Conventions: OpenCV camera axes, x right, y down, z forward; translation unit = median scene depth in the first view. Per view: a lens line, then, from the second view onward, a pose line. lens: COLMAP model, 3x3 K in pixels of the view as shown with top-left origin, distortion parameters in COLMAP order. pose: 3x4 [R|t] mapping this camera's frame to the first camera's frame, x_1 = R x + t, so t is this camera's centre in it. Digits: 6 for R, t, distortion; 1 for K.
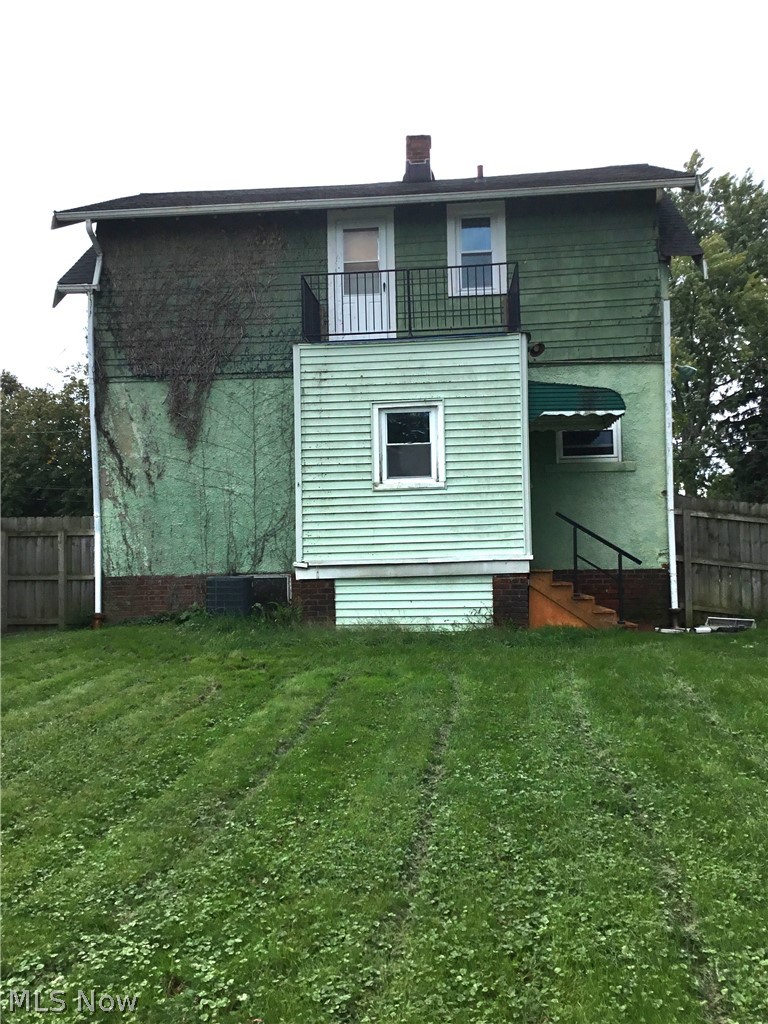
lens RADIAL K [[892.8, 0, 384.0], [0, 892.8, 512.0], [0, 0, 1]] dist [0.069712, 0.000403]
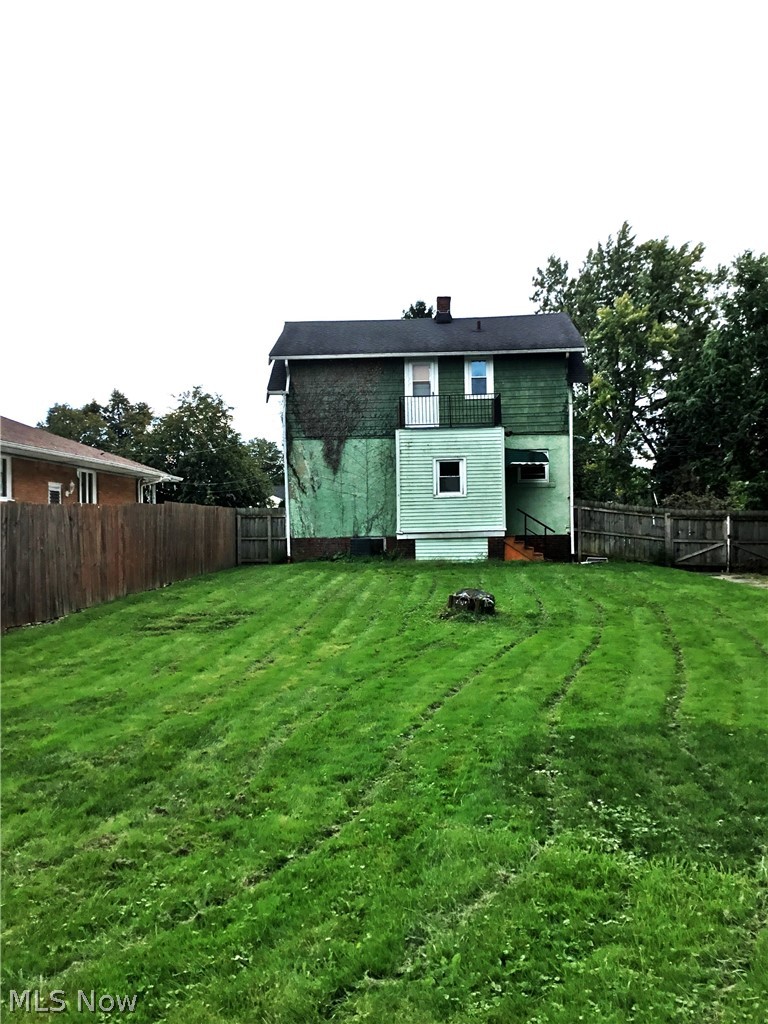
lens RADIAL K [[934.9, 0, 384.0], [0, 934.9, 512.0], [0, 0, 1]] dist [-0.006081, -0.000463]
pose [[0.998846, 0.003680, 0.047879, -0.212113], [-0.005504, 0.999262, 0.038028, -0.067488], [-0.047703, -0.038248, 0.998129, -1.108384]]
